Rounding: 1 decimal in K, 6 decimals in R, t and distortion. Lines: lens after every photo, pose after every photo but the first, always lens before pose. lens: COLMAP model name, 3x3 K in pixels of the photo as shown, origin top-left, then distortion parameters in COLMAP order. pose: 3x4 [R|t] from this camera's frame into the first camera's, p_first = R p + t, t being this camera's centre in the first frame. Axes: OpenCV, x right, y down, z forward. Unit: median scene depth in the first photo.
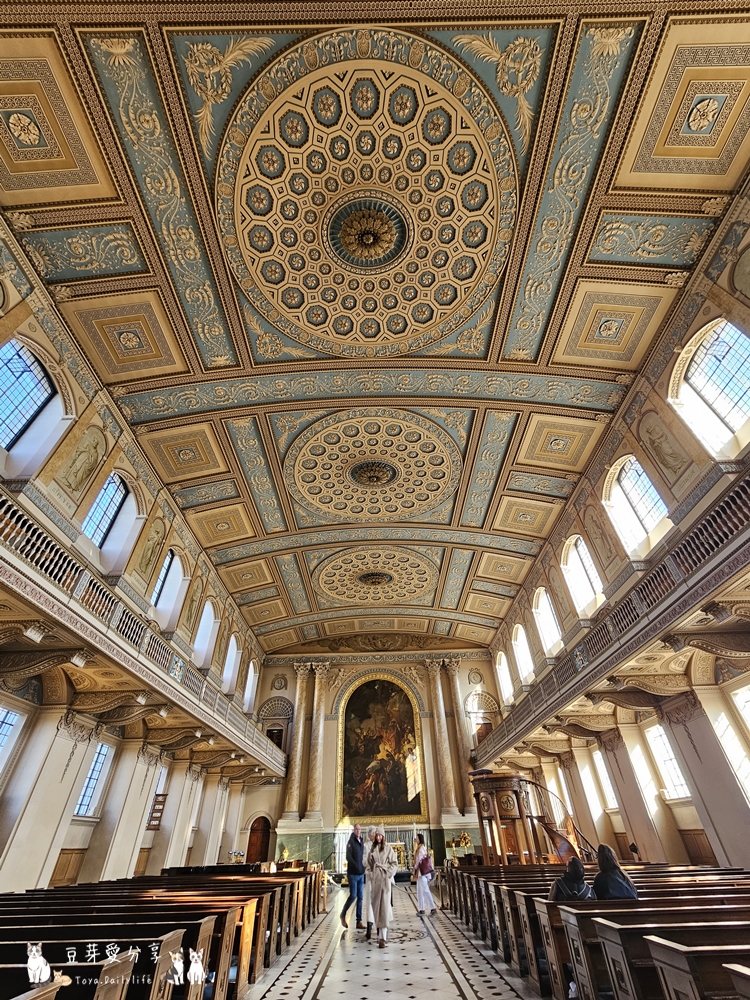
lens RADIAL K [[408.0, 0, 375.9], [0, 408.0, 499.0], [0, 0, 1]] dist [-0.001921, -0.000434]
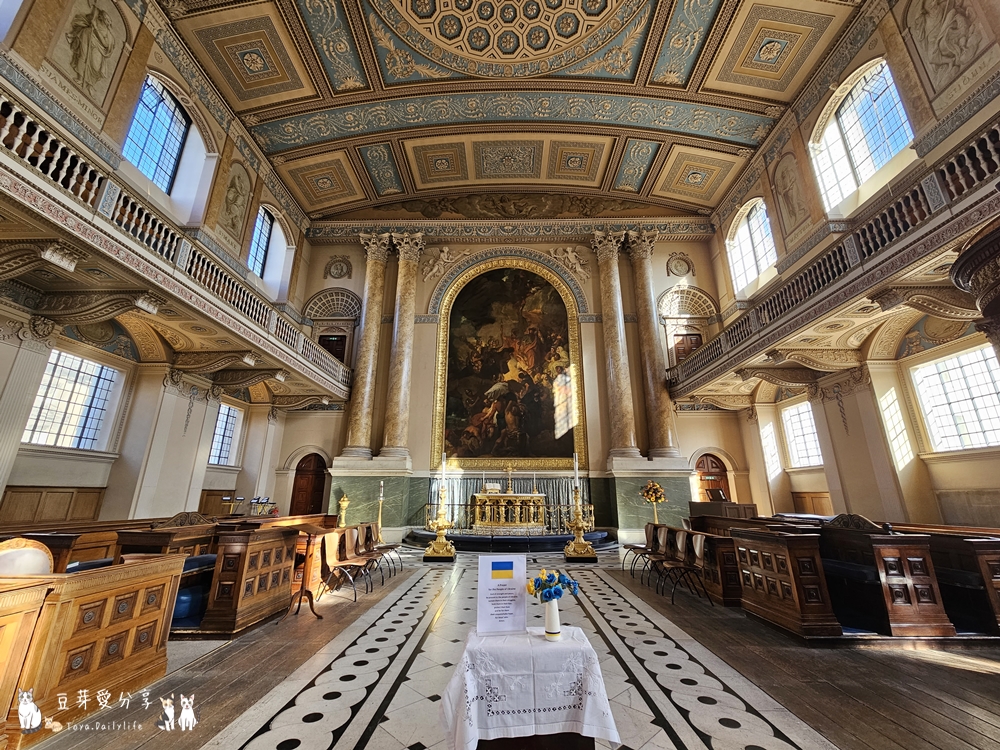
lens RADIAL K [[406.2, 0, 497.9], [0, 406.2, 375.1], [0, 0, 1]] dist [-0.002632, -0.000387]
pose [[0.999300, 0.022327, -0.030004, 0.016088], [-0.008503, 0.916874, 0.399085, 0.497594], [0.036420, -0.398551, 0.916423, 0.580014]]
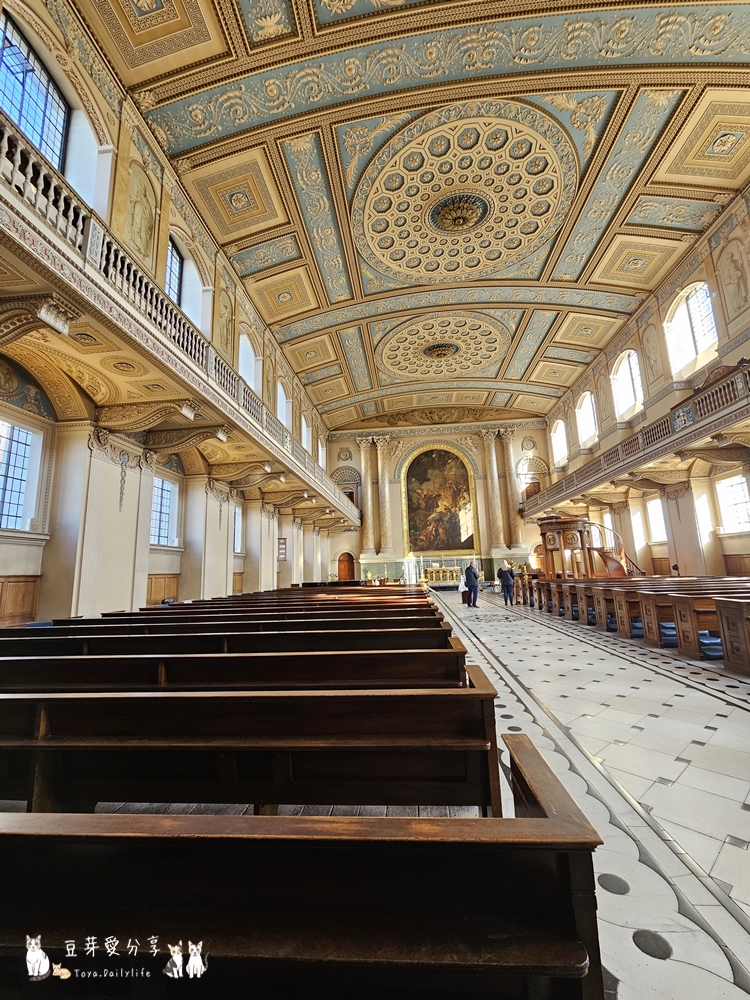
lens RADIAL K [[406.7, 0, 376.2], [0, 406.7, 498.4], [0, 0, 1]] dist [-0.004500, 0.003589]
pose [[0.996890, -0.024039, -0.075054, -0.102588], [0.058631, 0.862601, 0.502475, 0.009615], [0.052663, -0.505313, 0.861328, 0.005501]]
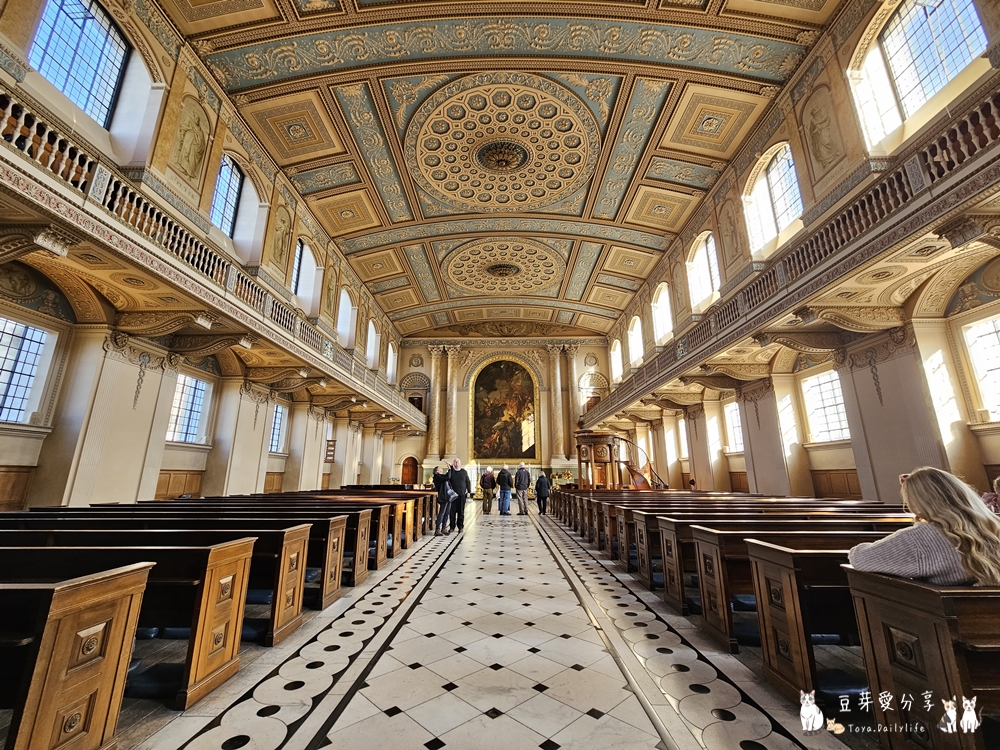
lens RADIAL K [[406.7, 0, 498.5], [0, 406.7, 374.7], [0, 0, 1]] dist [-0.004500, 0.003589]
pose [[0.999712, 0.021626, -0.010364, 0.004302], [-0.014871, 0.898105, 0.439530, -0.019088], [0.018813, -0.439250, 0.898168, -0.030654]]
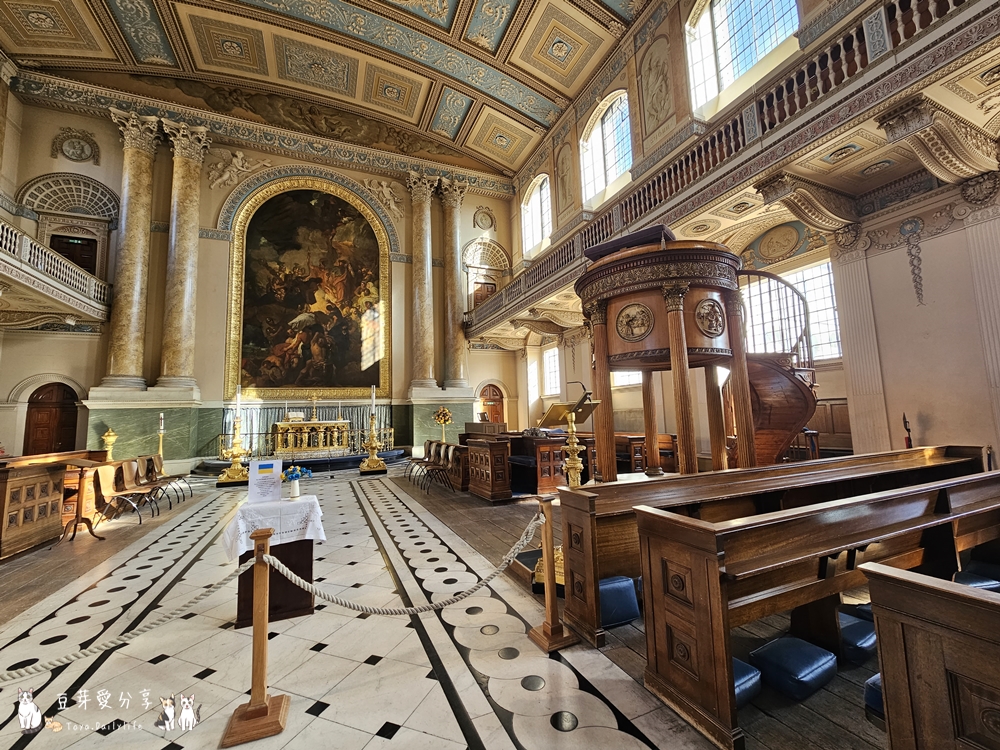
lens RADIAL K [[406.7, 0, 498.5], [0, 406.7, 374.7], [0, 0, 1]] dist [-0.004500, 0.003589]
pose [[0.919252, 0.039136, 0.391720, 0.035084], [-0.248545, 0.829351, 0.500403, 0.443633], [-0.305289, -0.557356, 0.772110, 0.518247]]
